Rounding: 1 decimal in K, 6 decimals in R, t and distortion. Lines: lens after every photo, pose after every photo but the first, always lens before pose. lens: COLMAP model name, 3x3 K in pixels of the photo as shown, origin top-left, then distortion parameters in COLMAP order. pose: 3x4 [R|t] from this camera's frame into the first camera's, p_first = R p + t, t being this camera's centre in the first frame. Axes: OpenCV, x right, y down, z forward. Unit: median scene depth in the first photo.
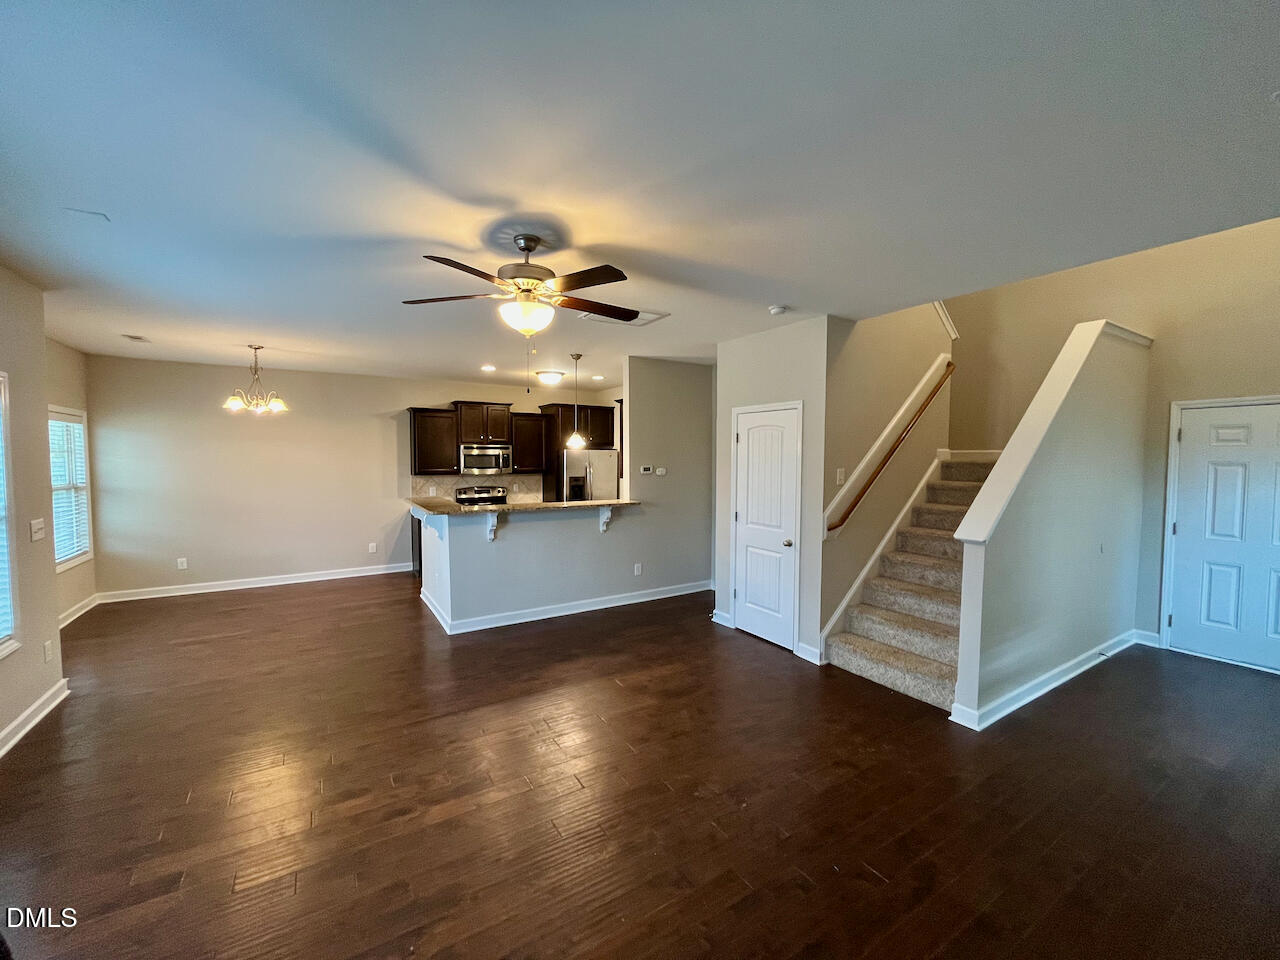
lens RADIAL K [[515.6, 0, 640.0], [0, 515.6, 480.0], [0, 0, 1]] dist [0.019319, 0.000047]
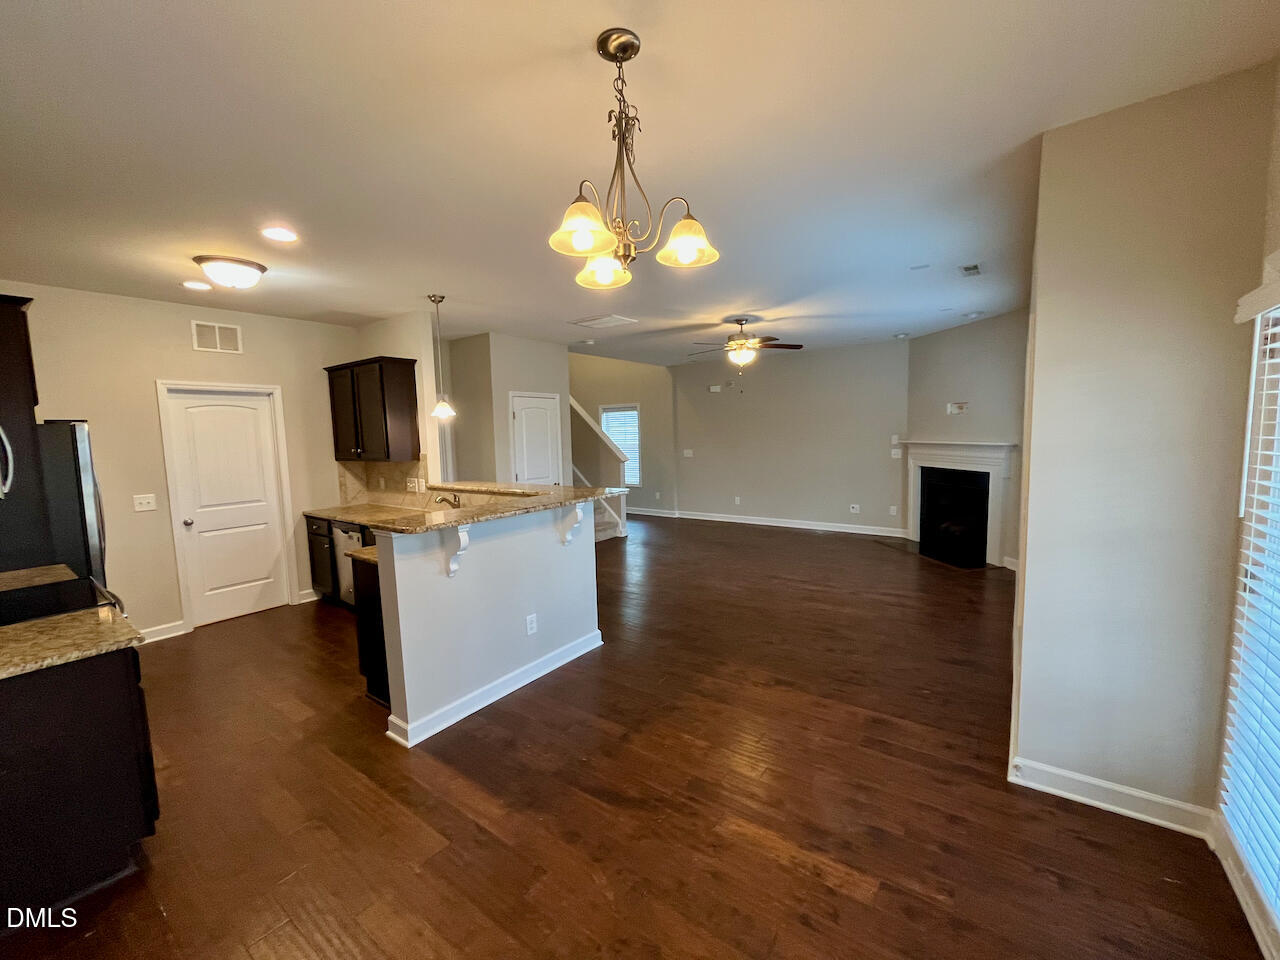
lens RADIAL K [[515.6, 0, 640.0], [0, 515.6, 480.0], [0, 0, 1]] dist [0.019319, 0.000047]
pose [[-0.373614, -0.081975, 0.923955, -1.116725], [0.060967, 0.991763, 0.112644, -0.050155], [-0.925578, 0.098416, -0.365539, 1.212271]]
